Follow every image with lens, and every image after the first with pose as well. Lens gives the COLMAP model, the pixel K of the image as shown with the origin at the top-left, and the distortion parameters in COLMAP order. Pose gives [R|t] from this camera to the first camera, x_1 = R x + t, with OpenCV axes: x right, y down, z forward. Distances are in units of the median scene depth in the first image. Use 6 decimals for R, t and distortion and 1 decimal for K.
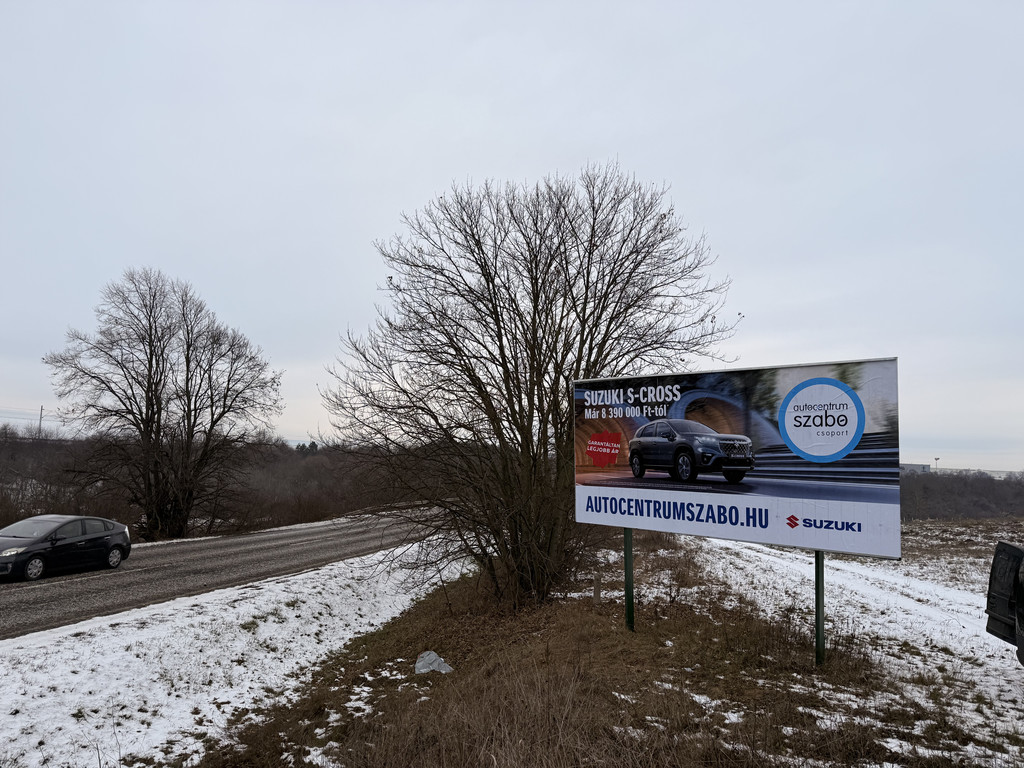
lens RADIAL K [[691.5, 0, 496.5], [0, 691.5, 399.2], [0, 0, 1]] dist [0.155403, -0.269636]
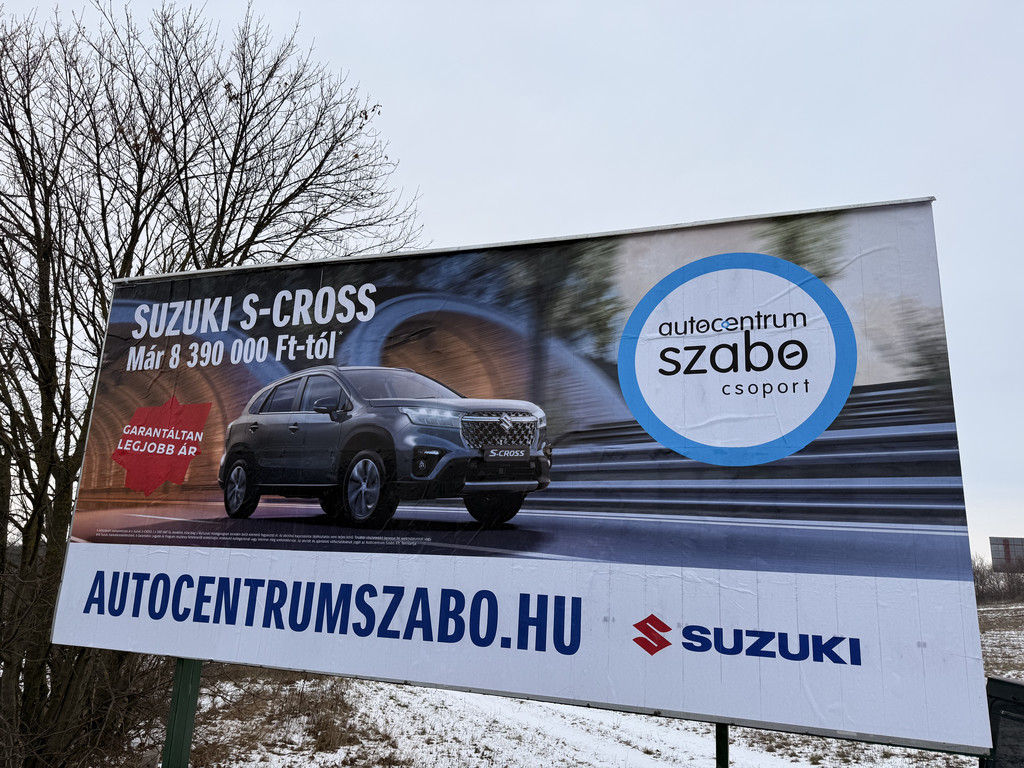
lens RADIAL K [[691.5, 0, 496.5], [0, 691.5, 399.2], [0, 0, 1]] dist [0.155403, -0.269636]
pose [[0.884690, 0.149847, 0.441440, 0.162556], [-0.078324, 0.981248, -0.176116, 0.114354], [-0.459553, 0.121233, 0.879838, 0.645721]]
